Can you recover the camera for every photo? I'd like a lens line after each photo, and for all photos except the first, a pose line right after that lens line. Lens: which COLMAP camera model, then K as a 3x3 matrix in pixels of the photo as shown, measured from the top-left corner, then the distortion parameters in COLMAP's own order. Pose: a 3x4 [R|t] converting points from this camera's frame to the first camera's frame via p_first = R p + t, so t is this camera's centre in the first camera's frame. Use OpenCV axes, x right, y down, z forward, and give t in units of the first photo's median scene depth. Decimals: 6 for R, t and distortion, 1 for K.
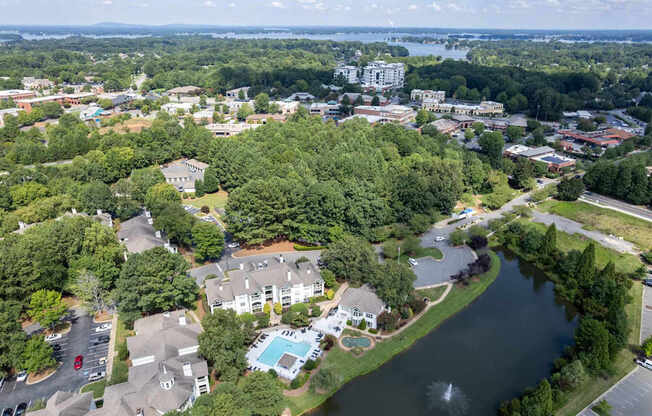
lens RADIAL K [[420.1, 0, 326.0], [0, 420.1, 208.0], [0, 0, 1]] dist [-0.079907, 0.071481]
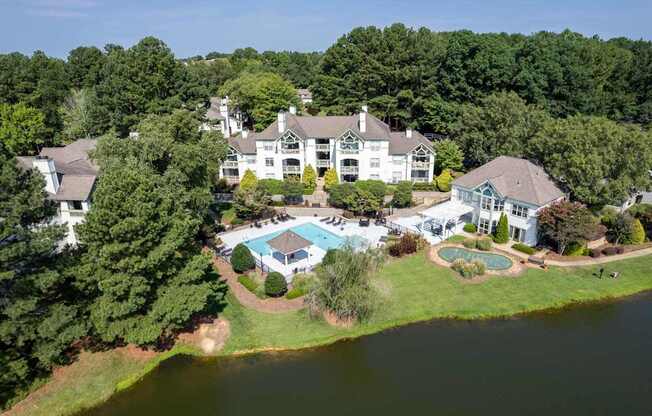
lens RADIAL K [[420.1, 0, 326.0], [0, 420.1, 208.0], [0, 0, 1]] dist [-0.079907, 0.071481]
pose [[0.894131, 0.125990, -0.429716, 0.081439], [-0.153592, 0.987679, -0.030005, 0.223548], [0.420641, 0.092830, 0.902465, 0.413680]]
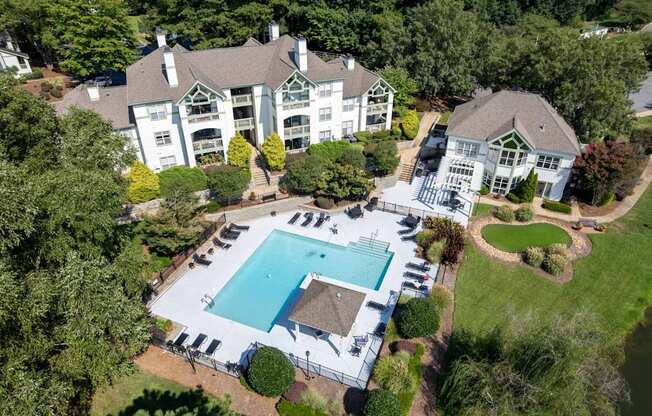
lens RADIAL K [[420.1, 0, 326.0], [0, 420.1, 208.0], [0, 0, 1]] dist [-0.079907, 0.071481]
pose [[0.998458, -0.031159, 0.045941, -0.068522], [0.023456, 0.986905, 0.159588, 0.178635], [-0.050312, -0.158264, 0.986114, 0.507992]]
